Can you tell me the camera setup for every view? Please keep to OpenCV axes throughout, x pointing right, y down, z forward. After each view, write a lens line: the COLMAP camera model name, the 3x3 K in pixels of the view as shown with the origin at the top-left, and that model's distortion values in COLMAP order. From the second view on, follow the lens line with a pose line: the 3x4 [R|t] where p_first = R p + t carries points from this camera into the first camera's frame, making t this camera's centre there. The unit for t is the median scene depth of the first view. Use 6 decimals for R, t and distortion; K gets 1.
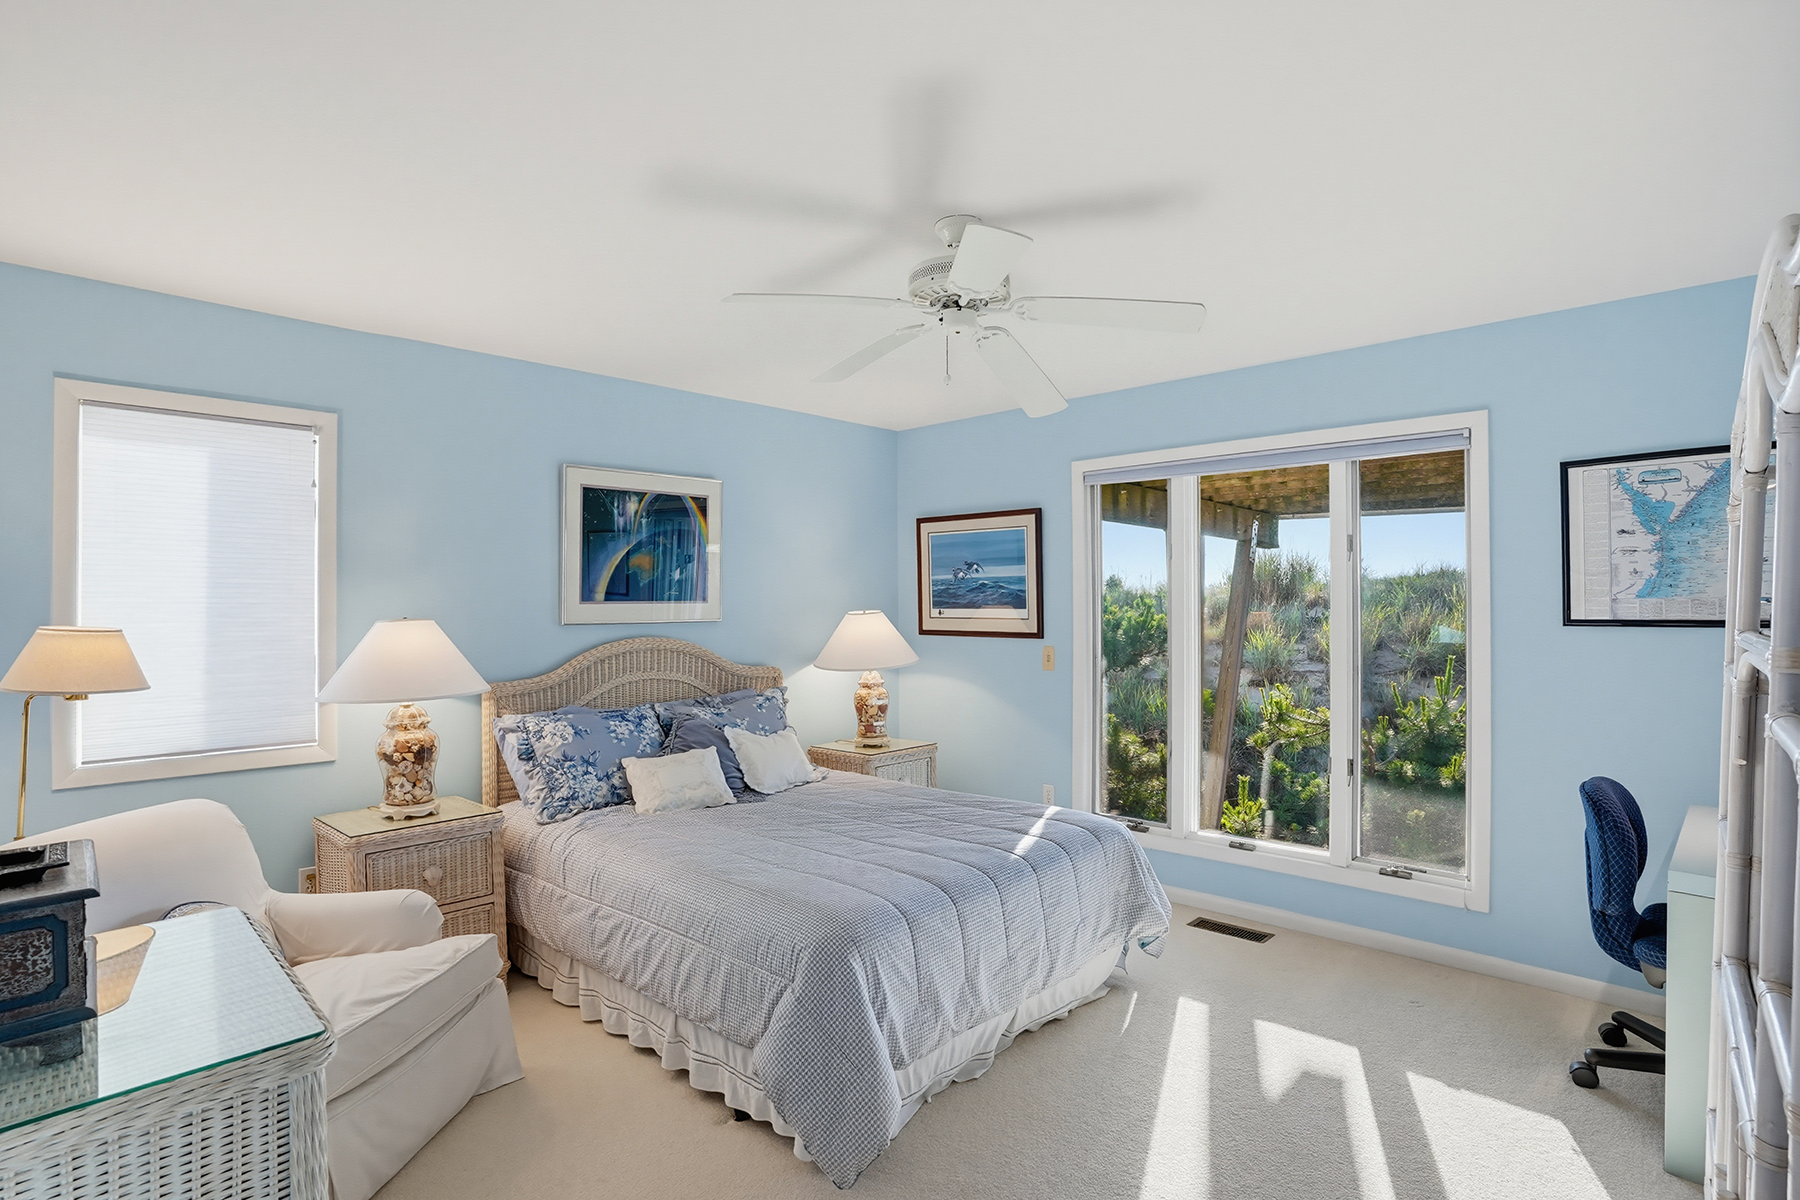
lens RADIAL K [[890.2, 0, 900.0], [0, 890.2, 600.0], [0, 0, 1]] dist [-0.076639, 0.029217]
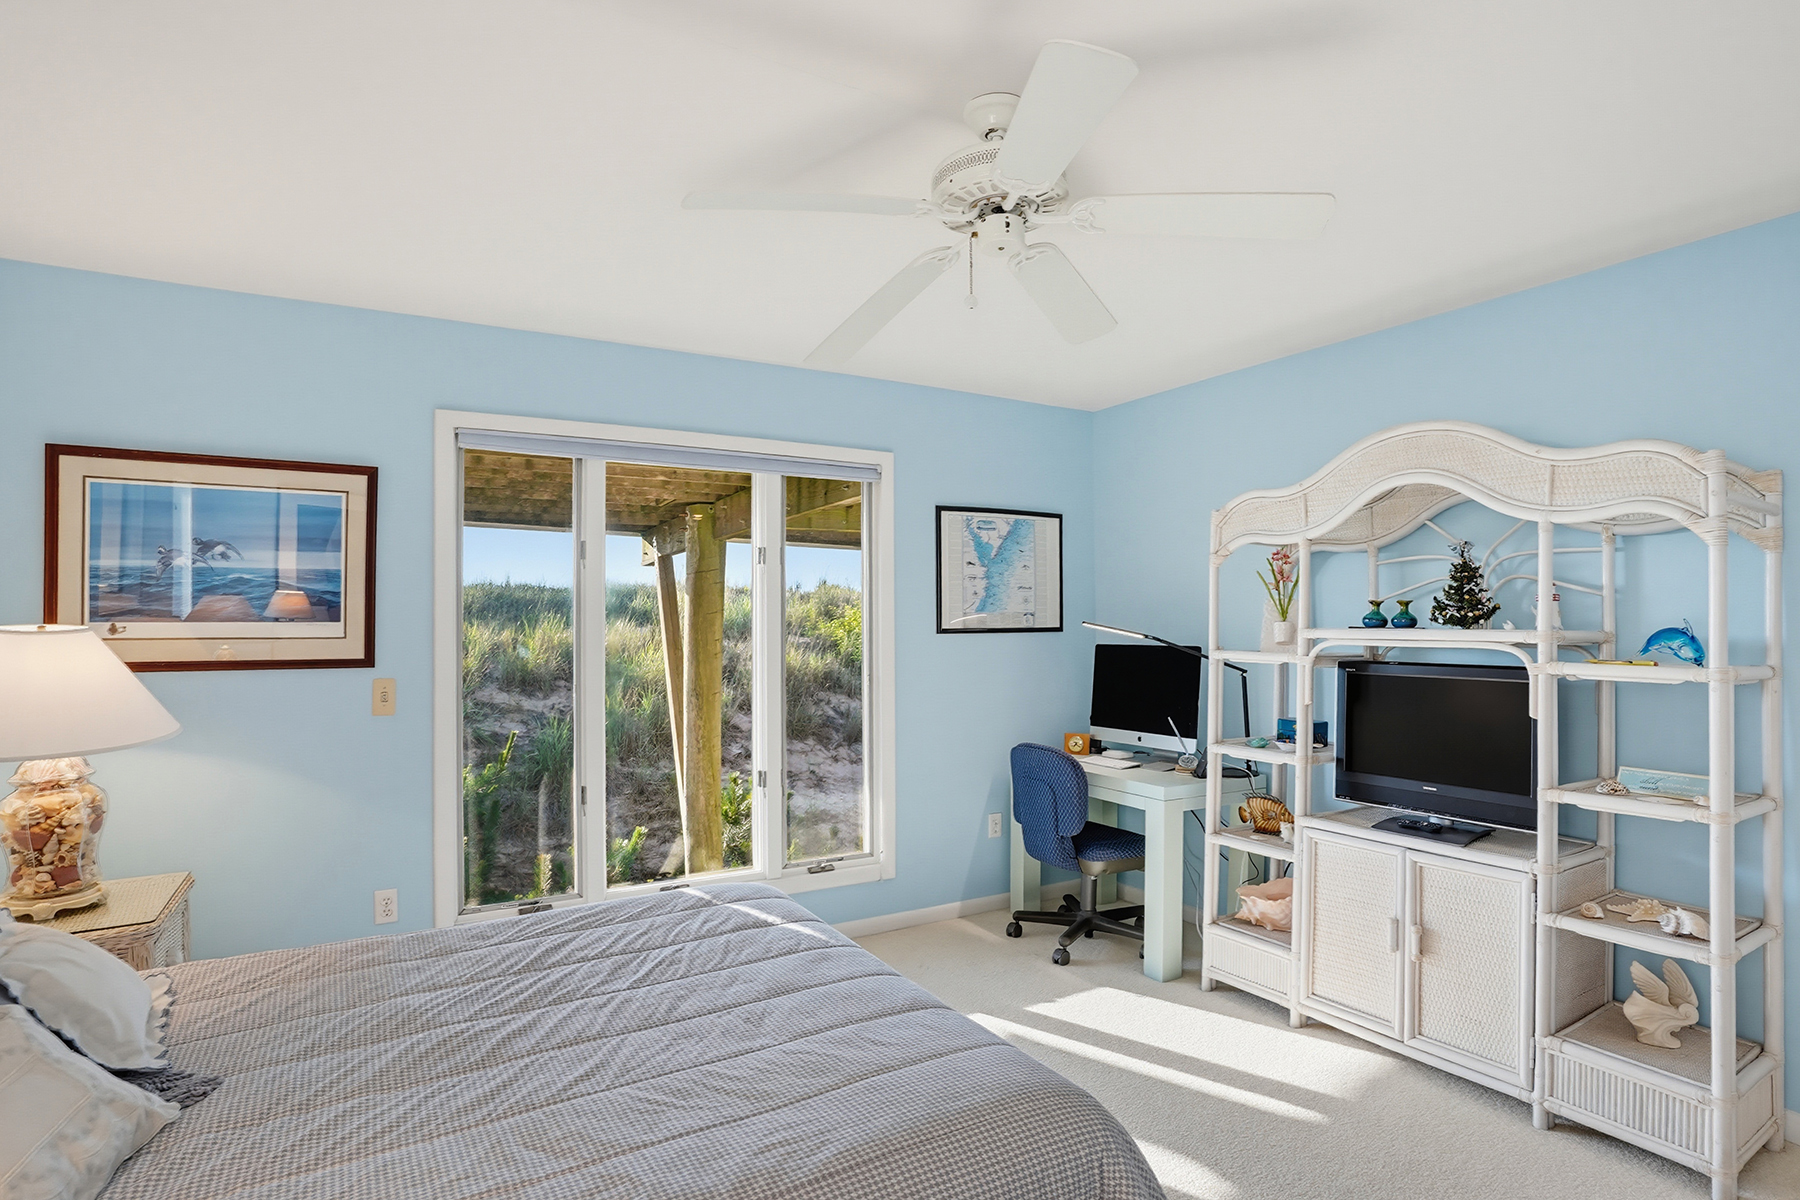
lens RADIAL K [[927.6, 0, 900.0], [0, 927.6, 600.0], [0, 0, 1]] dist [-0.087562, 0.034500]
pose [[0.268259, 0.018026, 0.963178, -0.352475], [-0.007337, 0.999834, -0.016669, 0.002059], [-0.963319, -0.002595, 0.268347, 0.423643]]
